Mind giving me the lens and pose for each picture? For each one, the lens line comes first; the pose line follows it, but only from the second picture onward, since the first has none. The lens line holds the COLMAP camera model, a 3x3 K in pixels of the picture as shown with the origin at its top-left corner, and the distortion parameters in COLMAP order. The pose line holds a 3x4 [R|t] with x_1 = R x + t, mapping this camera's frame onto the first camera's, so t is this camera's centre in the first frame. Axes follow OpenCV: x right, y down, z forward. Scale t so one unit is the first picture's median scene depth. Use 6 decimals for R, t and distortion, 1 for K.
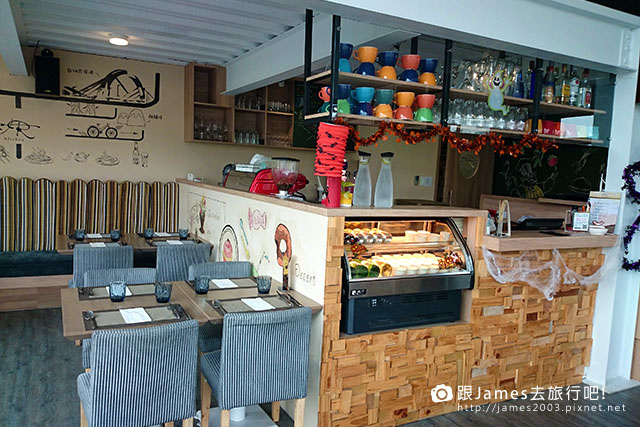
lens RADIAL K [[523.5, 0, 320.0], [0, 523.5, 213.5], [0, 0, 1]] dist [-0.004800, -0.003200]
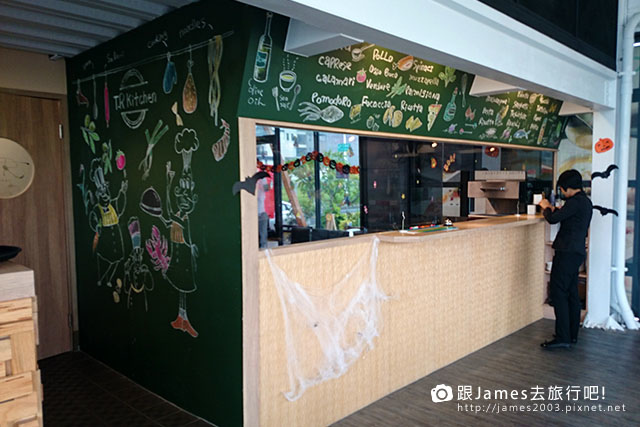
lens RADIAL K [[499.6, 0, 329.9], [0, 499.6, 212.6], [0, 0, 1]] dist [0.148531, -0.254049]
pose [[0.943212, -0.082059, 0.321895, 0.555825], [0.088935, 0.996015, -0.006686, -0.022420], [-0.320064, 0.034934, 0.946752, 0.455897]]
